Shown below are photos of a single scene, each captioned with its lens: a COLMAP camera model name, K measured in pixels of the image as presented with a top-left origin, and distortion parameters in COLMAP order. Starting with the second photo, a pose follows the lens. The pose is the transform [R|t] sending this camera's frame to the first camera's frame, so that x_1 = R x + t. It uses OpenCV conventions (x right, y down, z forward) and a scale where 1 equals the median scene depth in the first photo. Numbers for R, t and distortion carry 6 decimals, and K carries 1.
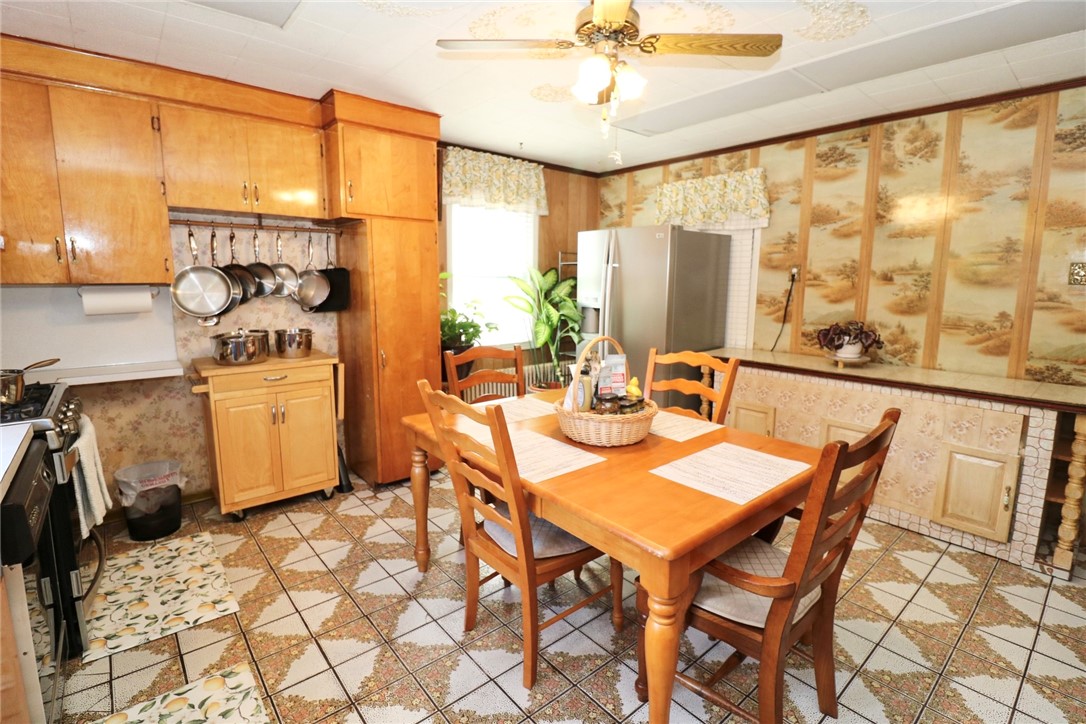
lens RADIAL K [[503.4, 0, 541.4], [0, 503.4, 361.9], [0, 0, 1]] dist [-0.012989, -0.007145]
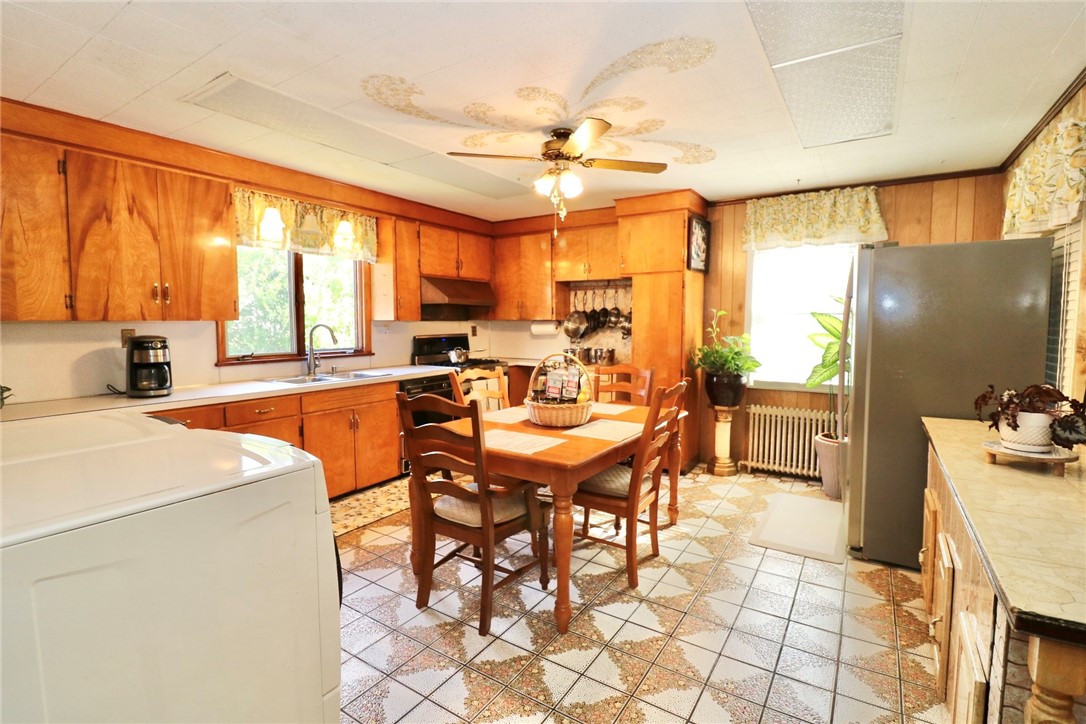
lens RADIAL K [[503.4, 0, 540.1], [0, 503.4, 357.2], [0, 0, 1]] dist [-0.012989, -0.007145]
pose [[0.283289, 0.061334, -0.957071, 0.943152], [-0.147814, 0.988821, 0.019616, -0.038935], [0.947575, 0.135911, 0.289188, 0.332764]]
